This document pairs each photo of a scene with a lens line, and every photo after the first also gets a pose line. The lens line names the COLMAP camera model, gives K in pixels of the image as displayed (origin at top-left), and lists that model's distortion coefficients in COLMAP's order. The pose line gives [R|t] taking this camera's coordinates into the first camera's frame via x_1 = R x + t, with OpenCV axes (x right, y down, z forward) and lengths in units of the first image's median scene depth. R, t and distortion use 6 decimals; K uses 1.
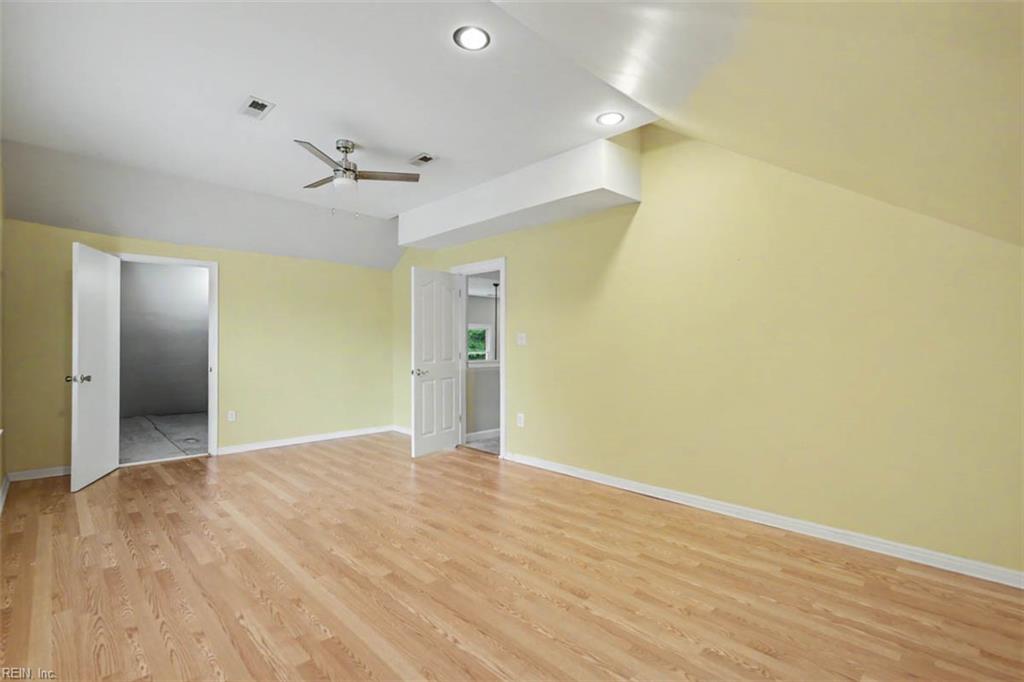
lens RADIAL K [[469.0, 0, 513.5], [0, 469.0, 344.8], [0, 0, 1]] dist [0.002112, 0.000305]
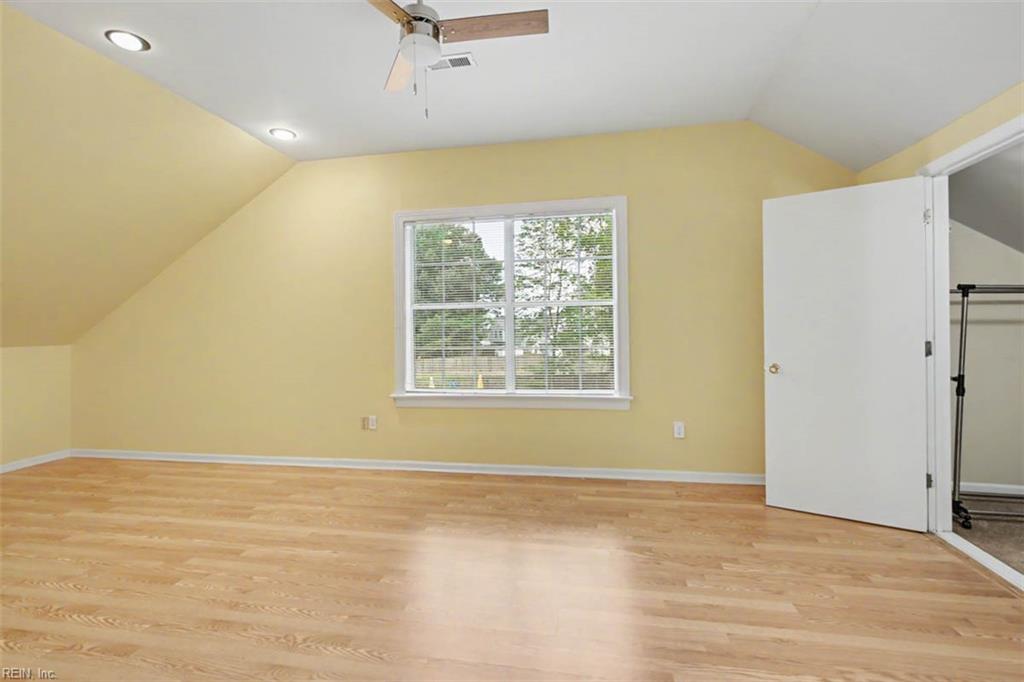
lens RADIAL K [[466.8, 0, 514.6], [0, 466.8, 331.1], [0, 0, 1]] dist [-0.000218, -0.000540]
pose [[-0.810632, 0.012581, -0.585421, -0.149558], [0.016492, 0.999863, -0.001349, 0.005152], [0.585324, -0.010748, -0.810728, 2.100121]]
